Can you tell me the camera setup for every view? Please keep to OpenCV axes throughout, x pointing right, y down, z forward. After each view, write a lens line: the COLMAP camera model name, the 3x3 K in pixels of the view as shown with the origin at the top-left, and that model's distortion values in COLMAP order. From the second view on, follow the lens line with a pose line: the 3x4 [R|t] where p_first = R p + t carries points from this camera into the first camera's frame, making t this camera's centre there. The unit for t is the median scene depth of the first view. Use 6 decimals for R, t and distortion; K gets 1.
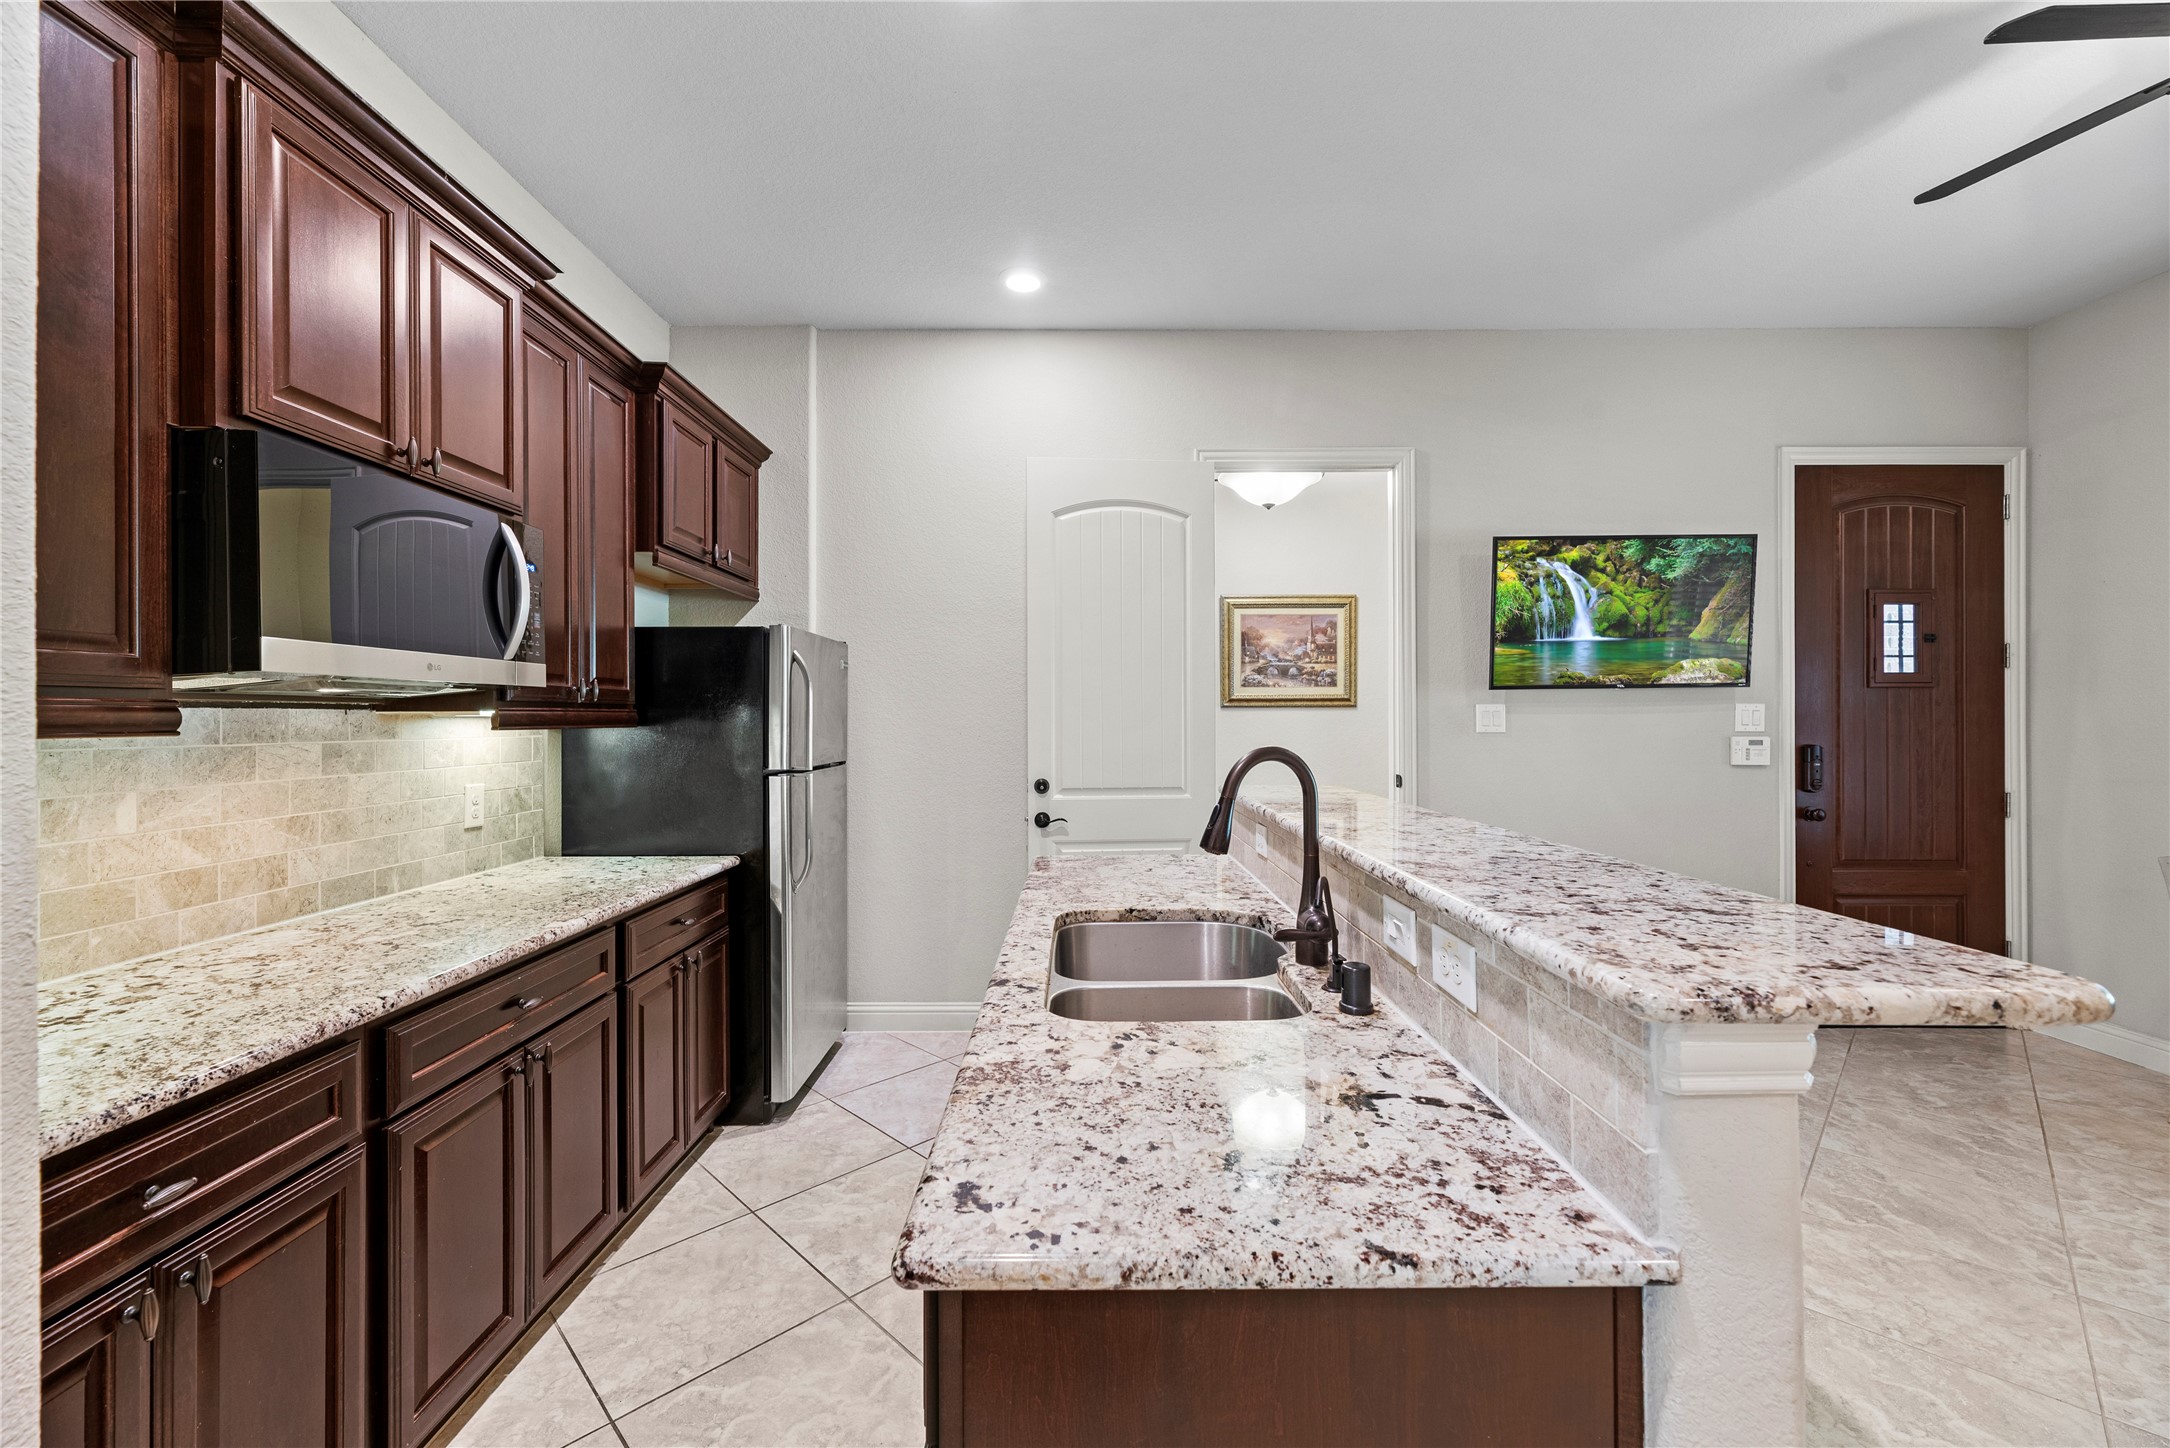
lens RADIAL K [[873.5, 0, 1080.2], [0, 873.5, 722.2], [0, 0, 1]] dist [0.002921, 0.000537]
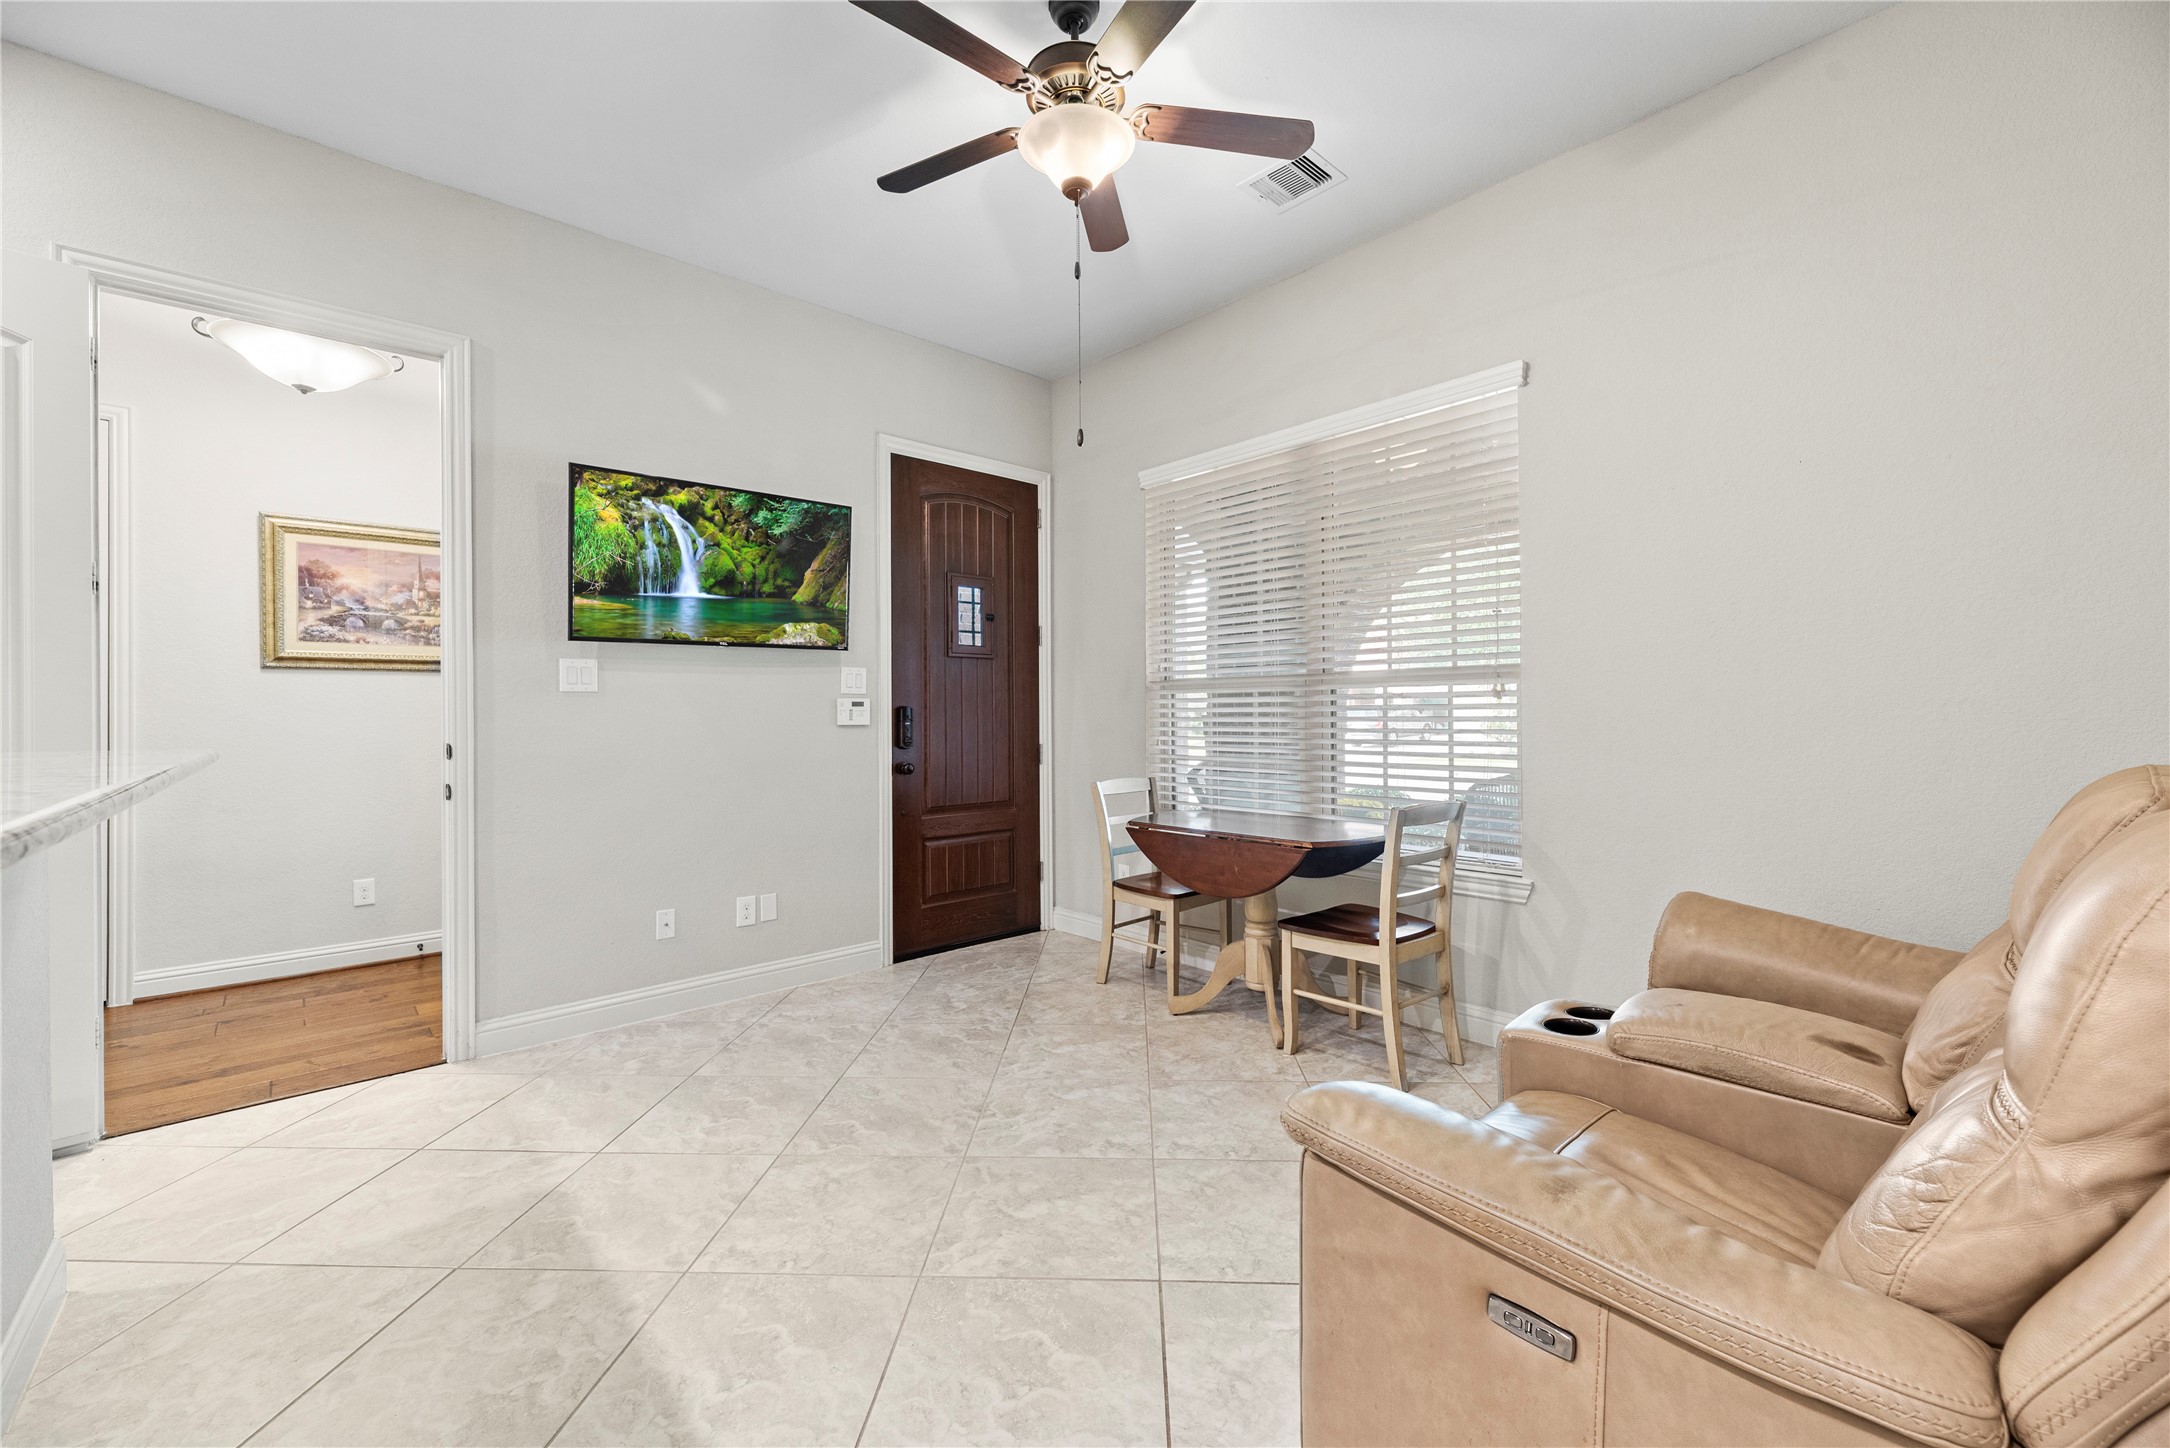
lens RADIAL K [[873.5, 0, 1080.2], [0, 873.5, 722.2], [0, 0, 1]] dist [0.002921, 0.000537]
pose [[0.746543, -0.010362, 0.665257, 0.264194], [0.008452, 0.999946, 0.006090, 0.041217], [-0.665284, 0.001076, 0.746590, 0.023875]]
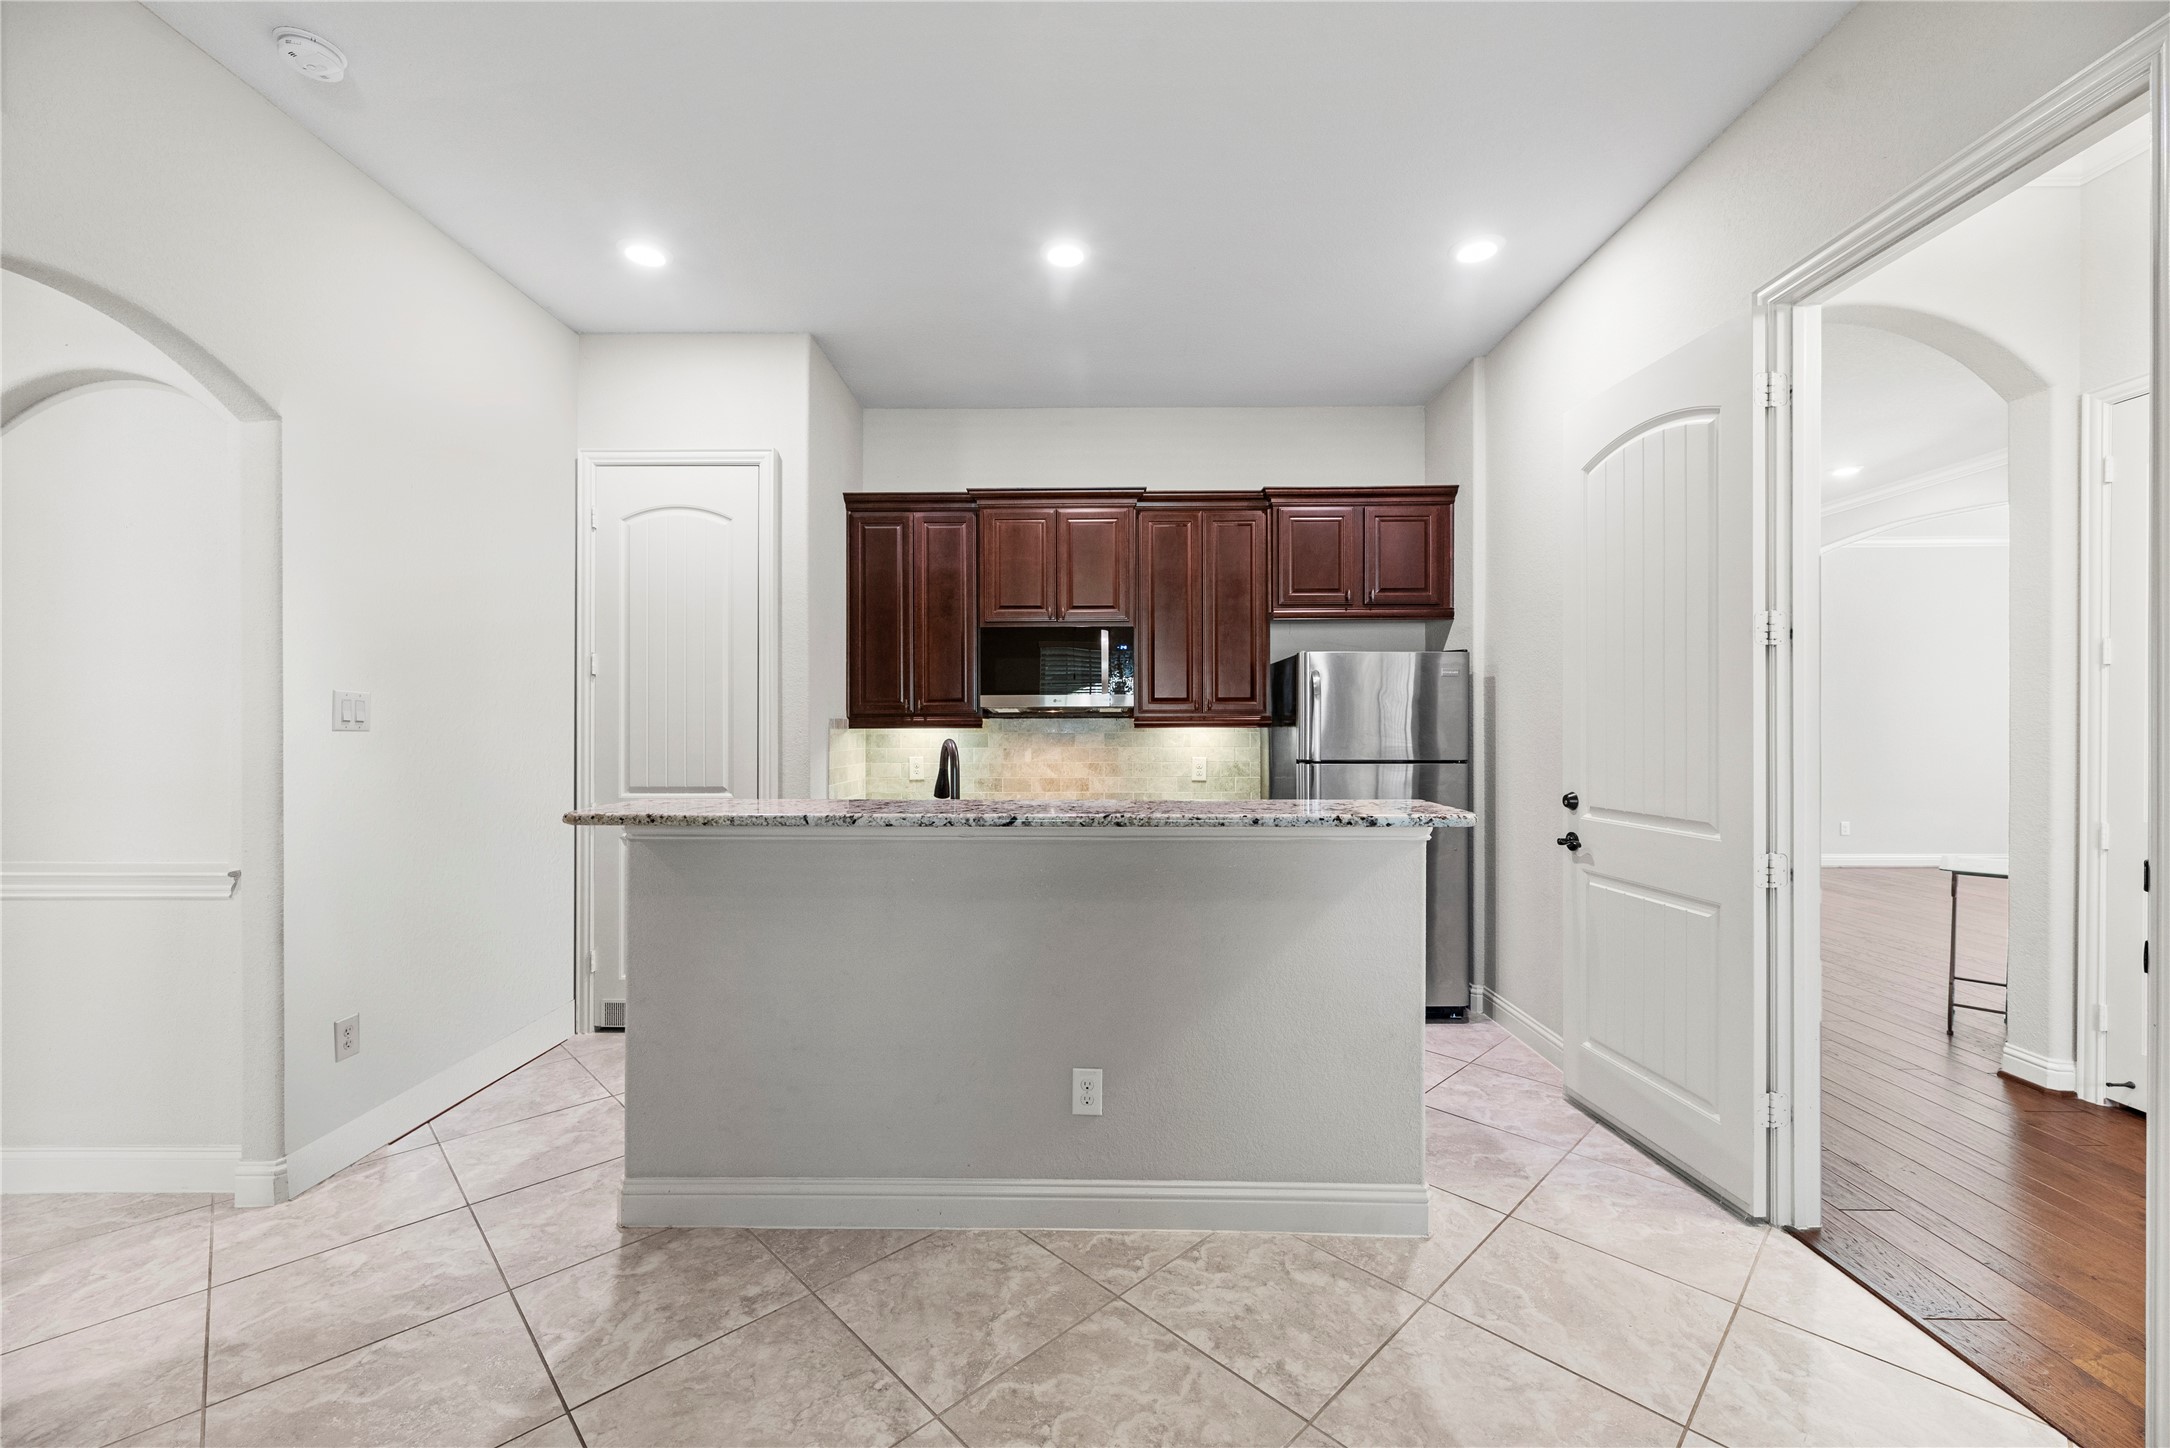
lens RADIAL K [[873.5, 0, 1080.2], [0, 873.5, 722.2], [0, 0, 1]] dist [0.002921, 0.000537]
pose [[-0.021295, 0.000420, -0.999773, 0.776187], [0.000379, 1.000000, 0.000412, -0.002841], [0.999773, -0.000371, -0.021296, 0.528885]]
